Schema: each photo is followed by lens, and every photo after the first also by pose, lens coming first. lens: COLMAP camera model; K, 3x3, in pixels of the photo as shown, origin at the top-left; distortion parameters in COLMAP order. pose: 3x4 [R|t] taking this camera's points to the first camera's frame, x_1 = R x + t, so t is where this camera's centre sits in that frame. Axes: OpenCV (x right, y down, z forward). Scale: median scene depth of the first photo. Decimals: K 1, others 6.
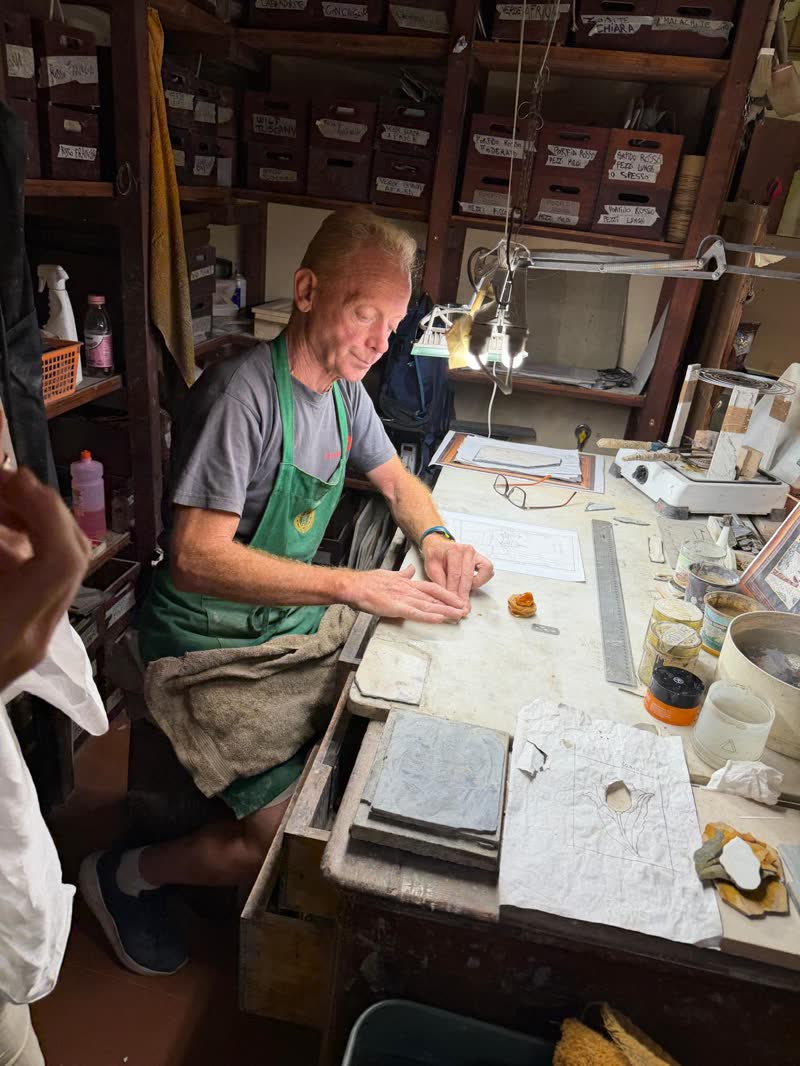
lens RADIAL K [[742.5, 0, 400.0], [0, 742.5, 533.0], [0, 0, 1]] dist [0.003036, -0.007379]
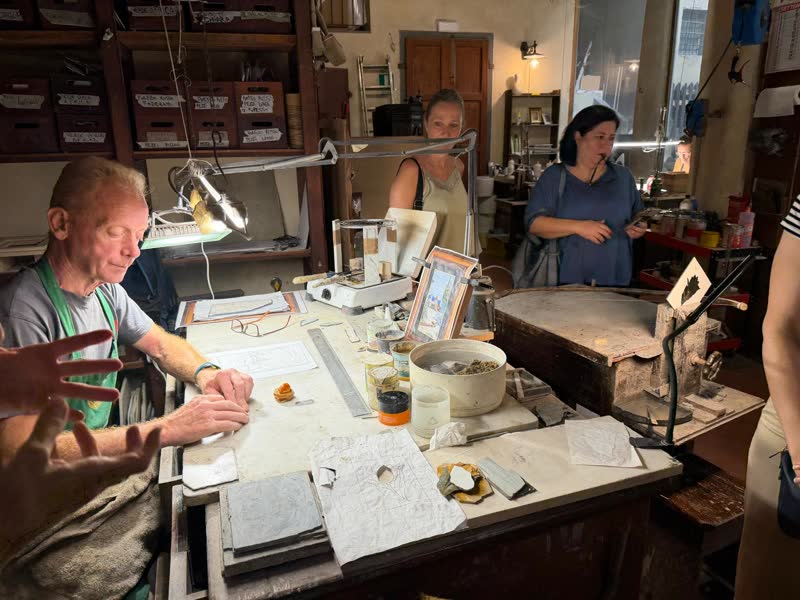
lens RADIAL K [[570.5, 0, 400.0], [0, 570.5, 300.0], [0, 0, 1]] dist [0.116052, -0.138587]
pose [[0.853986, -0.261806, 0.449629, -0.080520], [0.320909, 0.945264, -0.059106, 0.053210], [-0.409544, 0.194766, 0.891258, -0.106541]]
